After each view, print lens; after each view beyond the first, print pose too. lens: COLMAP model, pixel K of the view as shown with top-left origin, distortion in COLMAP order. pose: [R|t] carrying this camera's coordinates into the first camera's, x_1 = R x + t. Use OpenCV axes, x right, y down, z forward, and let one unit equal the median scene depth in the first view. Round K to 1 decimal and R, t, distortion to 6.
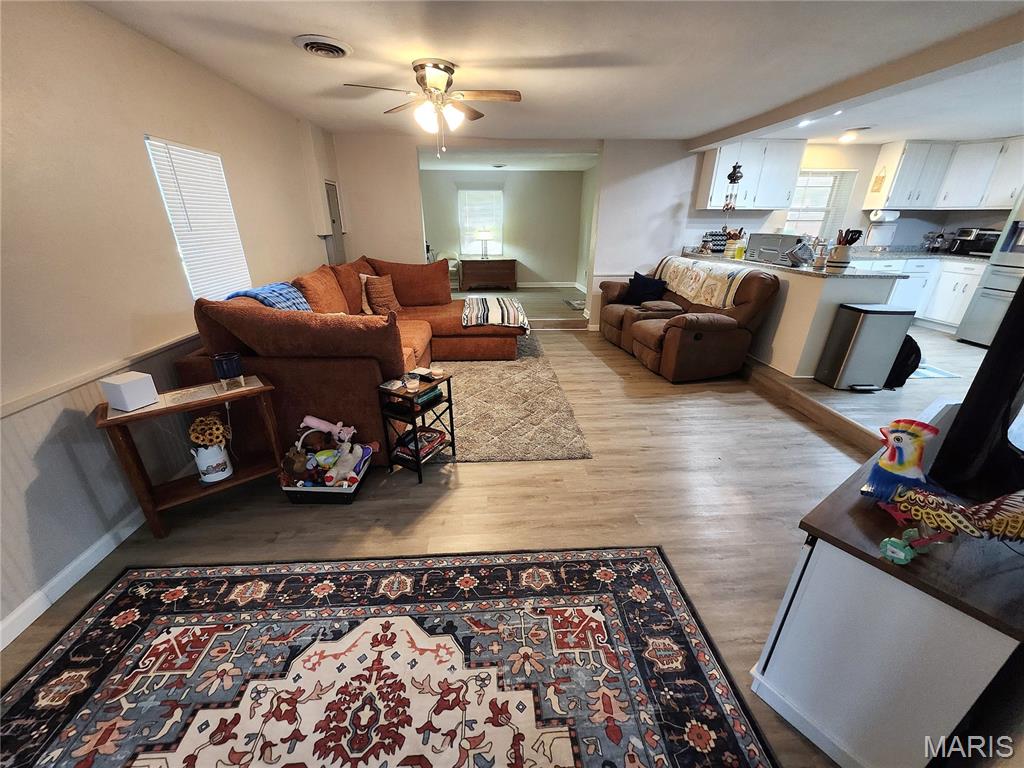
lens RADIAL K [[406.2, 0, 507.2], [0, 406.2, 390.5], [0, 0, 1]] dist [-0.001344, -0.000183]
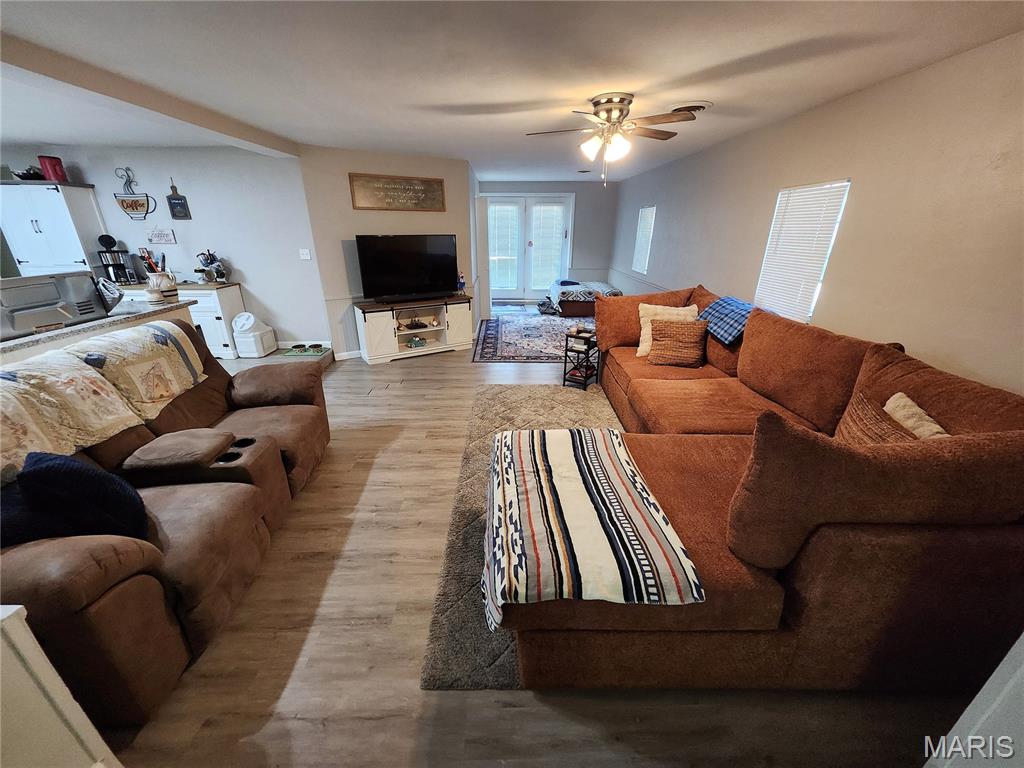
lens RADIAL K [[402.4, 0, 508.6], [0, 402.4, 393.5], [0, 0, 1]] dist [0.000986, -0.000522]
pose [[-0.998820, -0.023153, 0.042682, 0.008348], [0.013878, 0.706212, 0.707864, -0.502442], [-0.046531, 0.707622, -0.705058, 1.134721]]
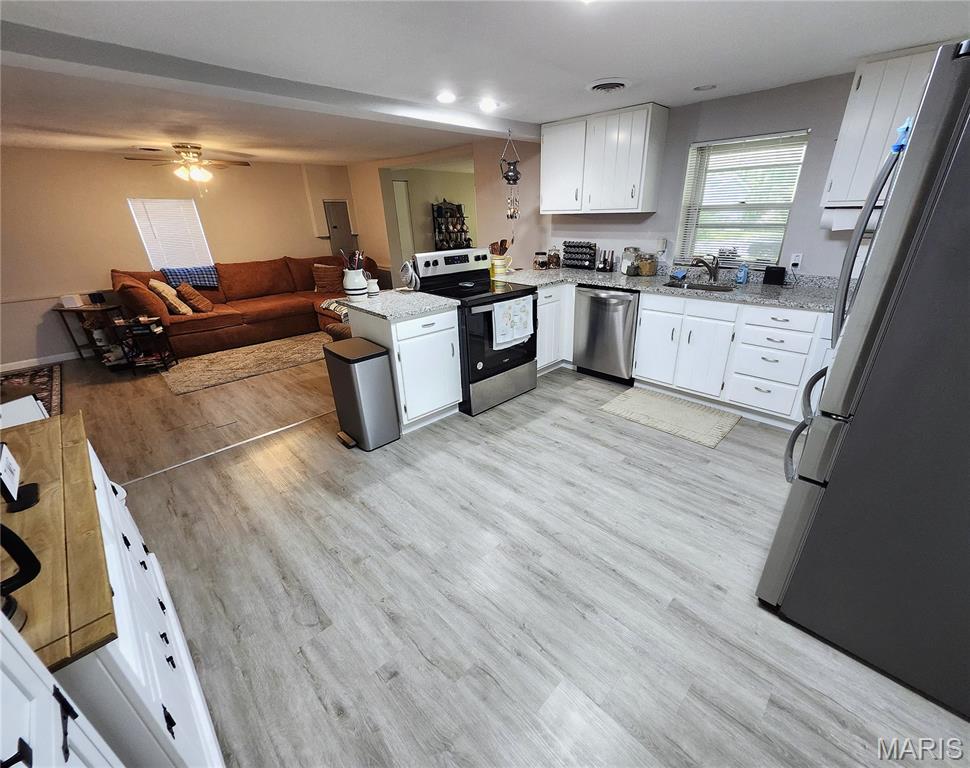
lens RADIAL K [[402.2, 0, 507.4], [0, 402.2, 394.4], [0, 0, 1]] dist [0.002352, -0.000988]
pose [[0.674337, 0.289408, -0.679347, 1.087178], [-0.262508, 0.953854, 0.145779, -0.201973], [0.690188, 0.080029, 0.719191, 0.404535]]
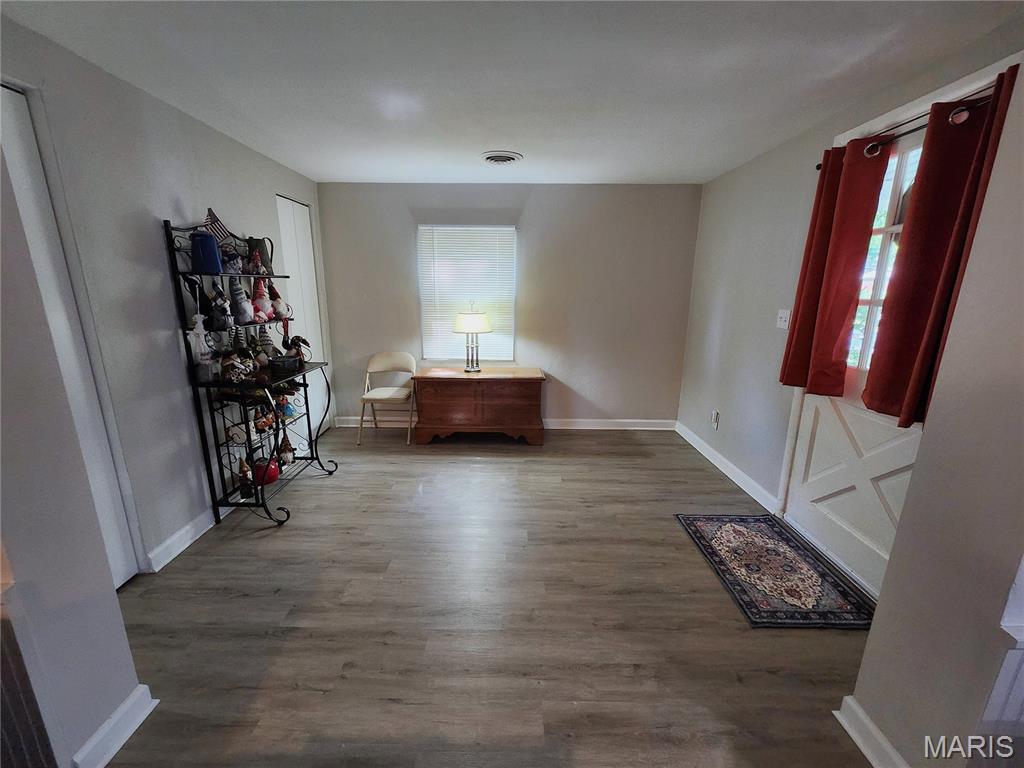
lens RADIAL K [[429.3, 0, 510.0], [0, 429.3, 392.9], [0, 0, 1]] dist [-0.000837, -0.000033]
pose [[0.997299, 0.025889, -0.068740, 0.028028], [-0.035508, 0.989140, -0.142623, -0.379838], [0.064301, 0.144679, 0.987387, 0.874676]]
